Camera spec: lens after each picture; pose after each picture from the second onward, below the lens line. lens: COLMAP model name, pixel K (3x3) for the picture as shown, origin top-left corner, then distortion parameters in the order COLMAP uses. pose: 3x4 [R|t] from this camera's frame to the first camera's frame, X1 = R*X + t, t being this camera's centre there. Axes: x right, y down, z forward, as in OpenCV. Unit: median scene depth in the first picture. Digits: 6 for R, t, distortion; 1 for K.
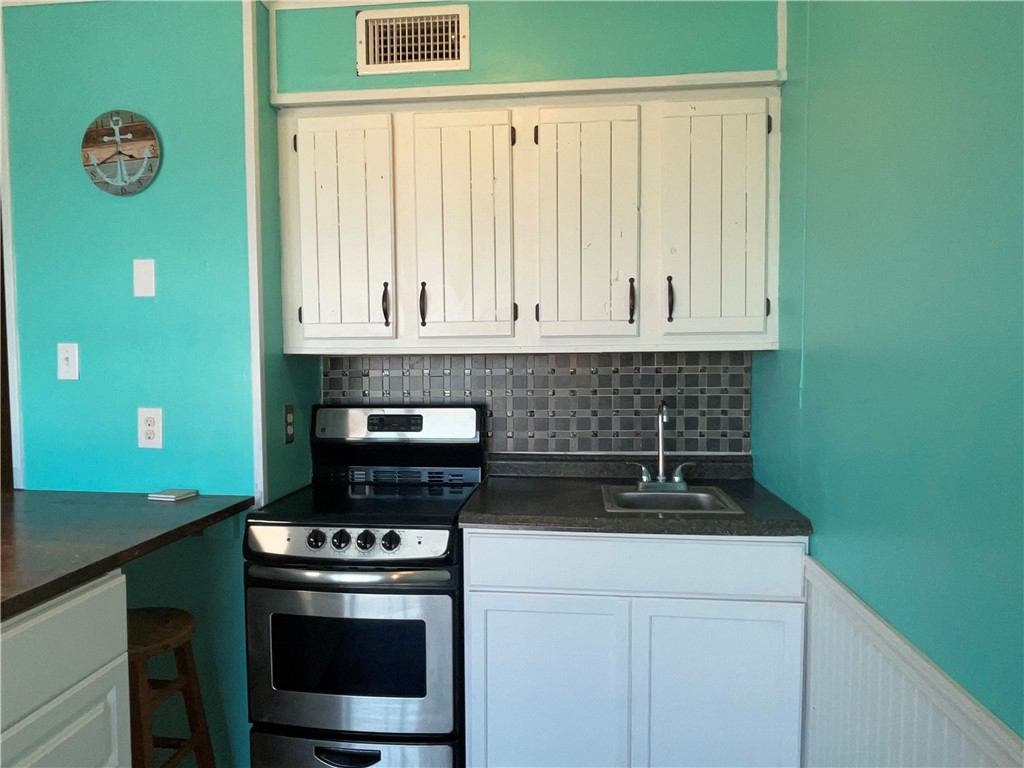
lens RADIAL K [[710.6, 0, 512.0], [0, 710.6, 384.0], [0, 0, 1]] dist [0.001680, -0.043953]
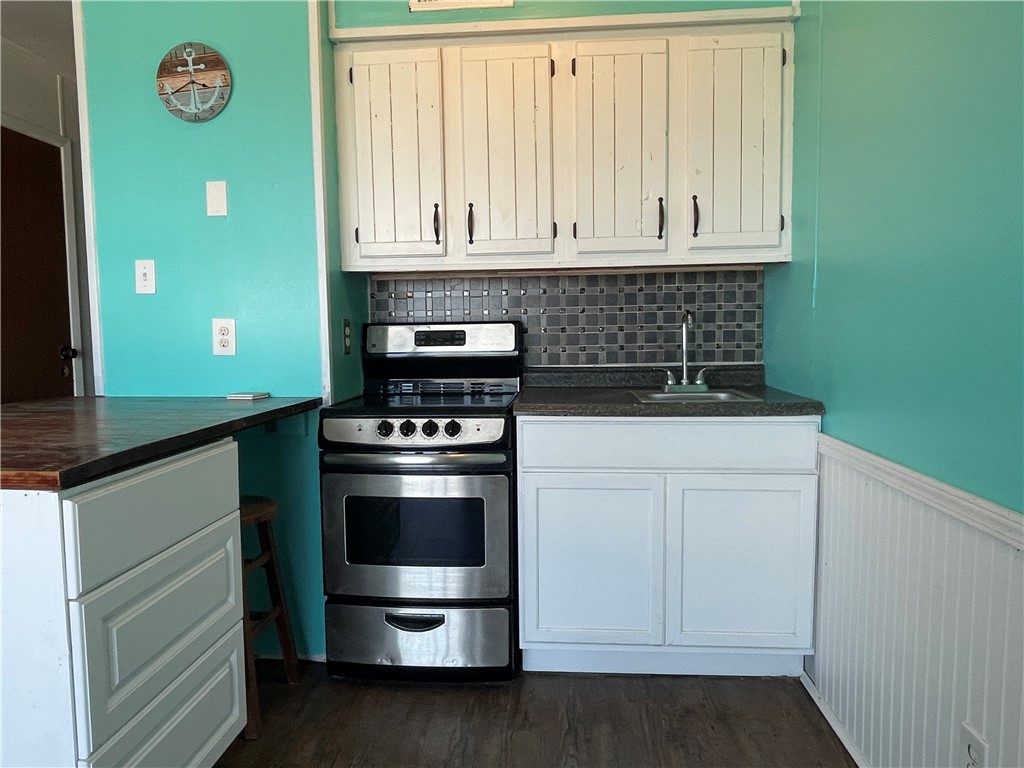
lens RADIAL K [[710.6, 0, 512.0], [0, 710.6, 384.0], [0, 0, 1]] dist [0.001680, -0.043953]
pose [[0.999682, -0.009407, 0.023399, -0.091213], [0.008584, 0.999349, 0.035031, 0.100034], [-0.023714, -0.034819, 0.999112, -0.111639]]
